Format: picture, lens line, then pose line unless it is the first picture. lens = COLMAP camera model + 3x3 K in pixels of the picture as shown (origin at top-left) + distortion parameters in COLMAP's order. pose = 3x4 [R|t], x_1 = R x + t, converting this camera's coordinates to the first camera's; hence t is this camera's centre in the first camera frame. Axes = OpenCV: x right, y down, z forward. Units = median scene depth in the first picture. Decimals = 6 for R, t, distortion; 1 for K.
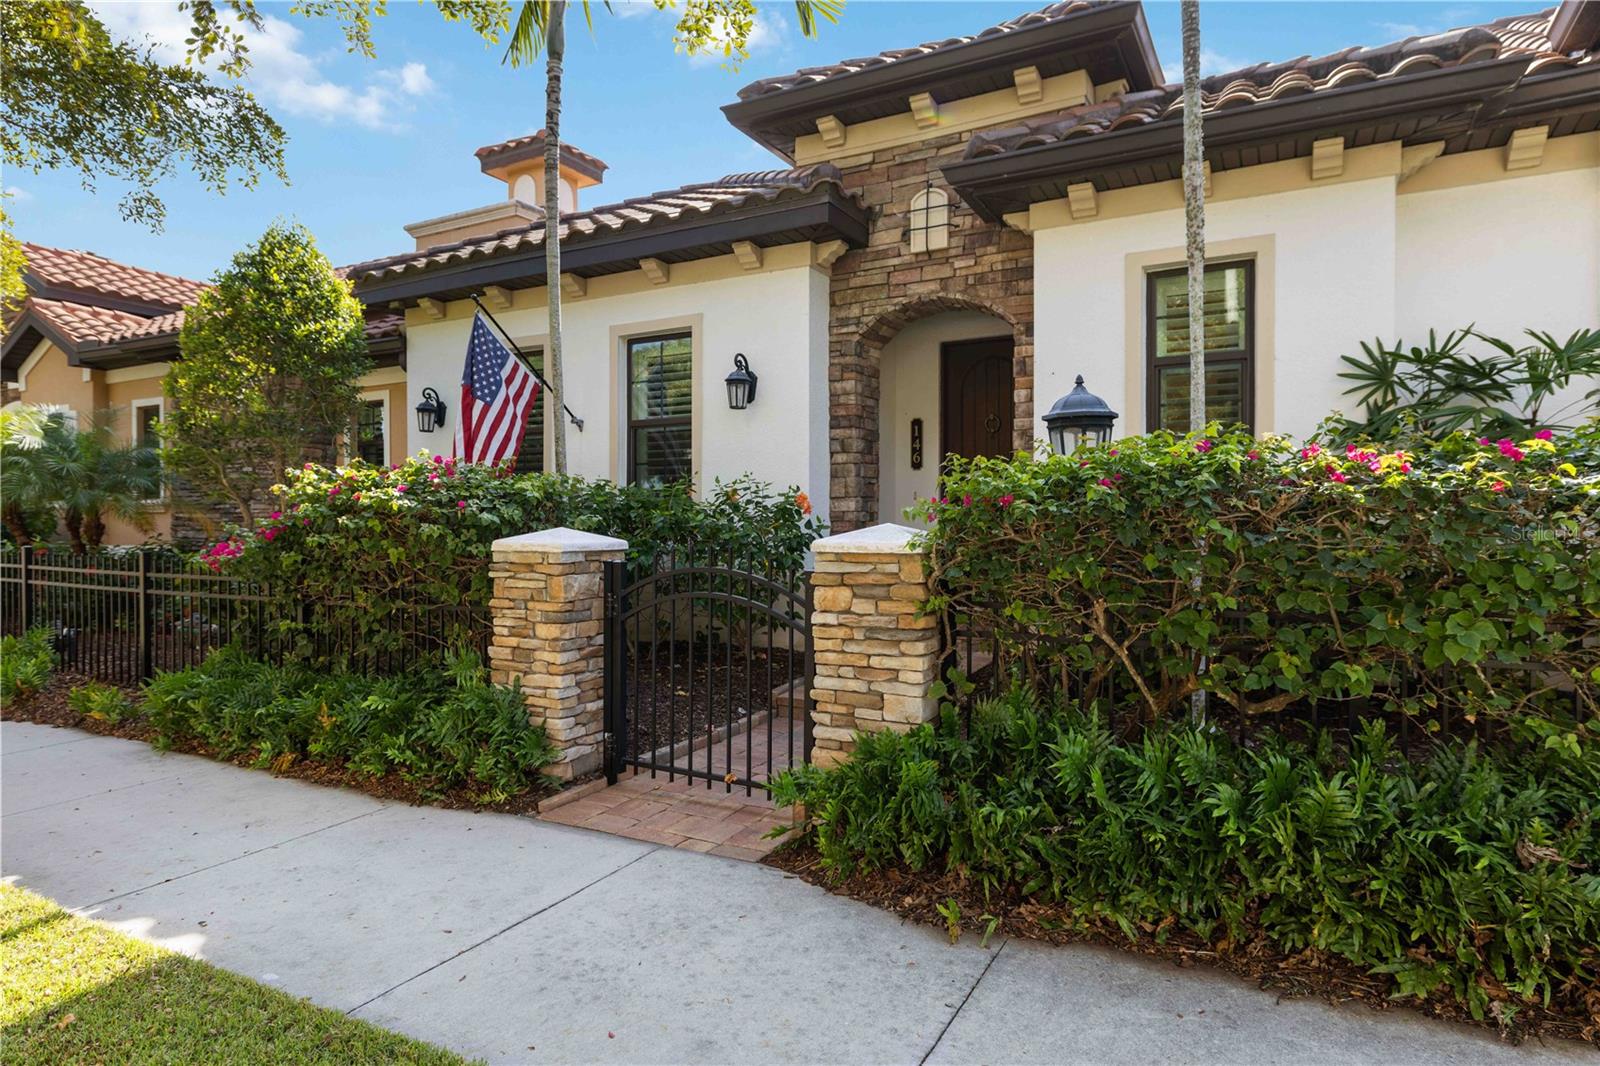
lens RADIAL K [[910.5, 0, 800.0], [0, 910.5, 533.0], [0, 0, 1]] dist [0.000113, -0.000210]
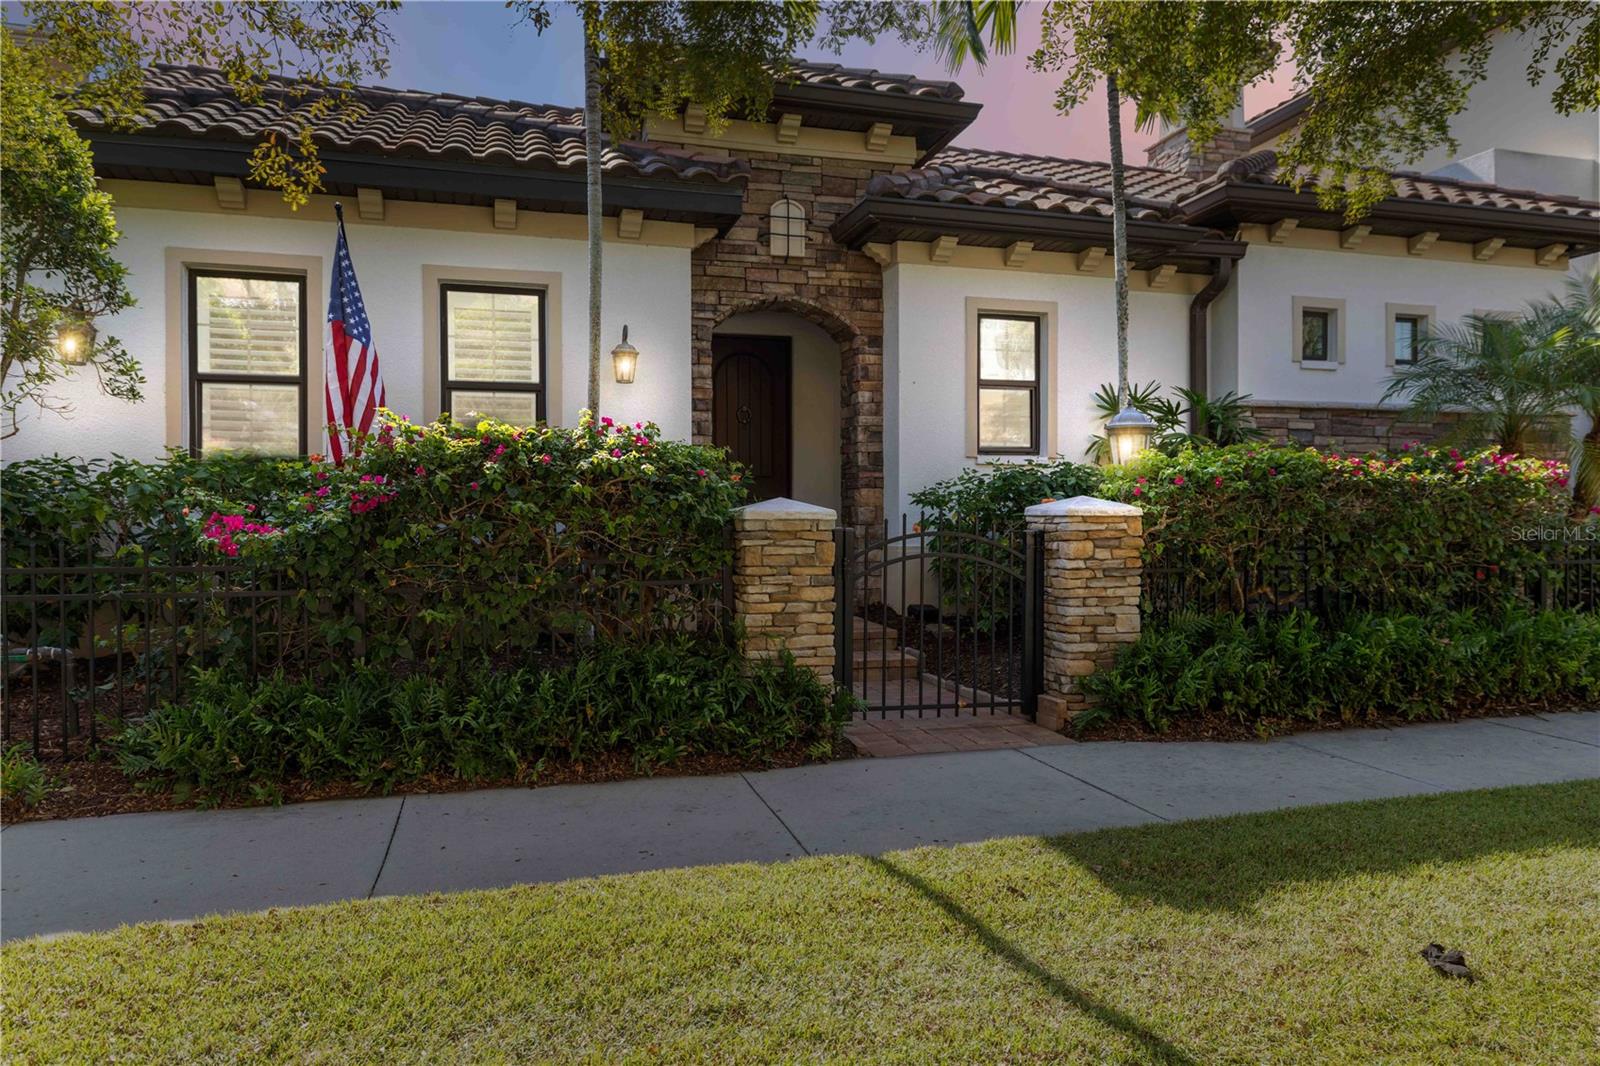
lens RADIAL K [[1036.8, 0, 800.9], [0, 1036.8, 538.4], [0, 0, 1]] dist [0.003771, 0.000197]
pose [[0.715161, -0.010156, 0.698886, -0.783563], [0.007848, 0.999948, 0.006500, 0.024095], [-0.698916, 0.000837, 0.715203, 0.101386]]
